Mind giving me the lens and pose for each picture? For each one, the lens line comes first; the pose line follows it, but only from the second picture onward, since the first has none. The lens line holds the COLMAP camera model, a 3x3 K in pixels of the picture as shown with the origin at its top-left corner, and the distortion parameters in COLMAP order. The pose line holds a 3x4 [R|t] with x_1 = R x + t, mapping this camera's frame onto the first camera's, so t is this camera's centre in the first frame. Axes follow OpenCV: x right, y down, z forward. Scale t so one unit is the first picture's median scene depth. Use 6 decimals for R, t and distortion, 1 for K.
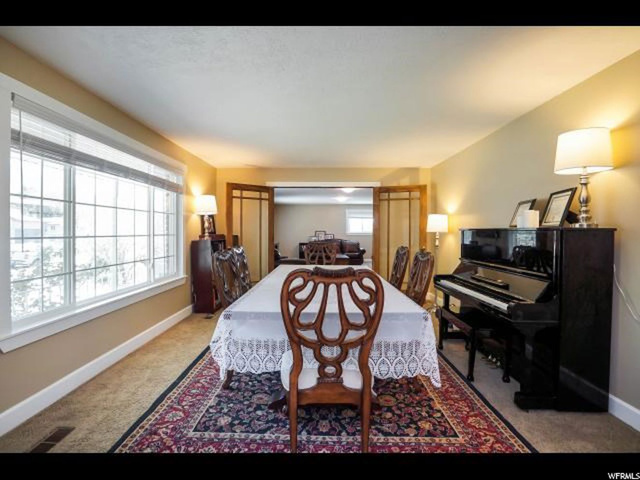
lens RADIAL K [[303.9, 0, 319.6], [0, 303.9, 238.9], [0, 0, 1]] dist [-0.027577, 0.001530]
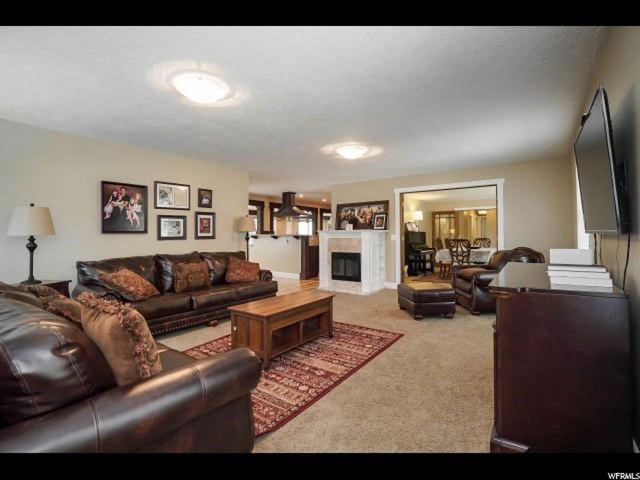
lens RADIAL K [[303.9, 0, 319.4], [0, 303.9, 240.1], [0, 0, 1]] dist [-0.027577, 0.001530]
pose [[0.809275, -0.012842, -0.587289, 1.035239], [0.002330, 0.999823, -0.018653, 0.176995], [0.587425, 0.013727, 0.809162, -4.117854]]
